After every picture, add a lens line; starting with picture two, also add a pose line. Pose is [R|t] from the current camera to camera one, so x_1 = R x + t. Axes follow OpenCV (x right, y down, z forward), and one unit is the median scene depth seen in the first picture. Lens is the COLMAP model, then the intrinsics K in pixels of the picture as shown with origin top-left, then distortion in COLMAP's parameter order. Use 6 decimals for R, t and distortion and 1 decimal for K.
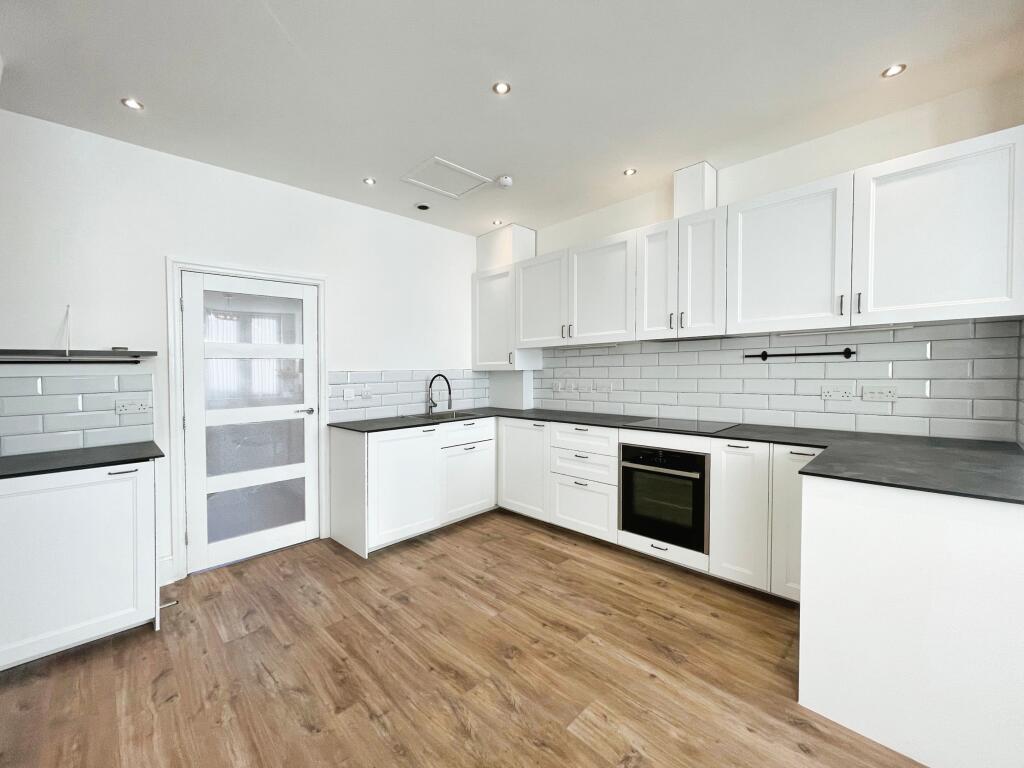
lens RADIAL K [[418.7, 0, 505.5], [0, 418.7, 379.4], [0, 0, 1]] dist [-0.003663, 0.001320]
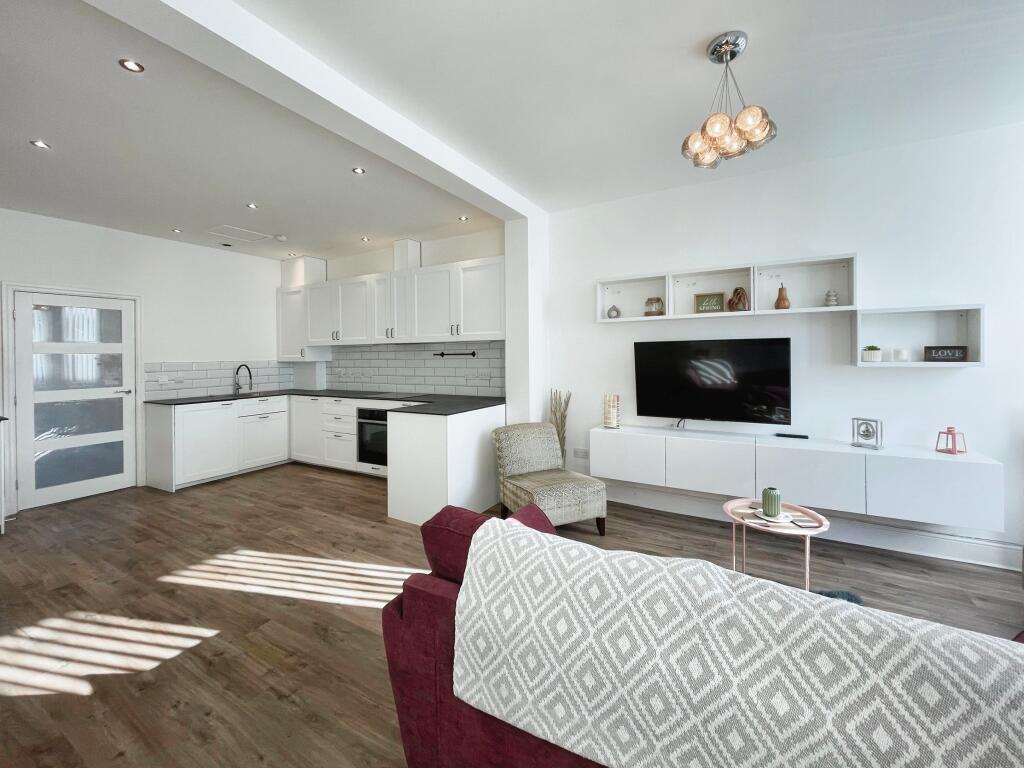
lens RADIAL K [[418.7, 0, 502.1], [0, 418.7, 366.1], [0, 0, 1]] dist [-0.003663, 0.001320]
pose [[0.963291, 0.000310, 0.268460, 0.394406], [0.000358, 0.999997, -0.002437, -0.004414], [-0.268460, 0.002444, 0.963288, -0.735325]]
